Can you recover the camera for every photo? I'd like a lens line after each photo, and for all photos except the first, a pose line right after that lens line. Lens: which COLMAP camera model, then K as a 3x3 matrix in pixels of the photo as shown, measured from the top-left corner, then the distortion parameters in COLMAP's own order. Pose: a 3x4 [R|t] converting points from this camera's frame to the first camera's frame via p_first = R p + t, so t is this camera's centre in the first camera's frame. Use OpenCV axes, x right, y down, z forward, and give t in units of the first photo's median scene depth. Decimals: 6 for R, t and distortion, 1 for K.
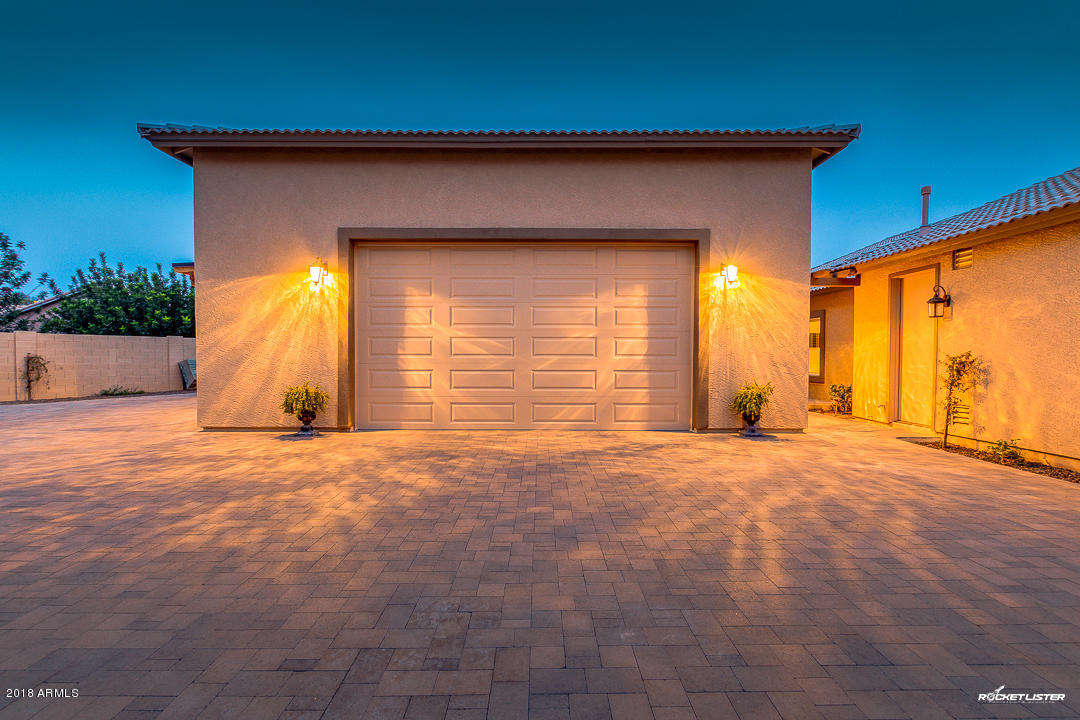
lens RADIAL K [[495.9, 0, 538.1], [0, 495.9, 362.0], [0, 0, 1]] dist [-0.000515, 0.000199]
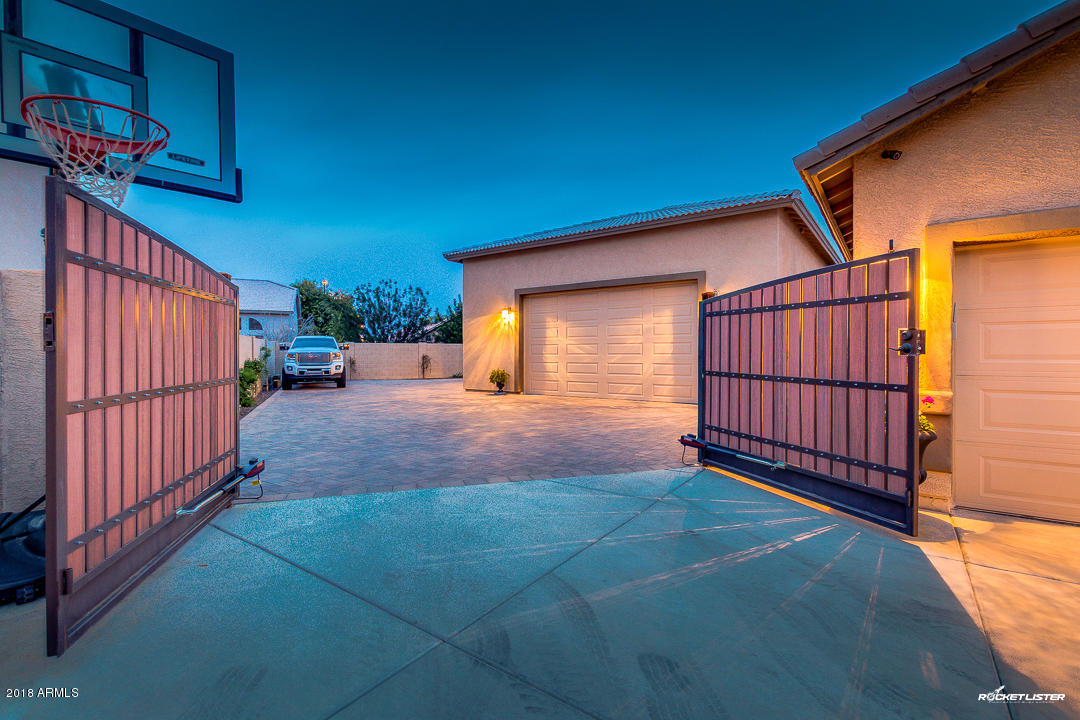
lens RADIAL K [[495.5, 0, 542.0], [0, 495.5, 350.4], [0, 0, 1]] dist [0.000782, -0.000139]
pose [[0.814372, -0.008228, -0.580285, 0.788843], [-0.003877, 0.999800, -0.019617, 0.007558], [0.580331, 0.018226, 0.814177, -0.506823]]
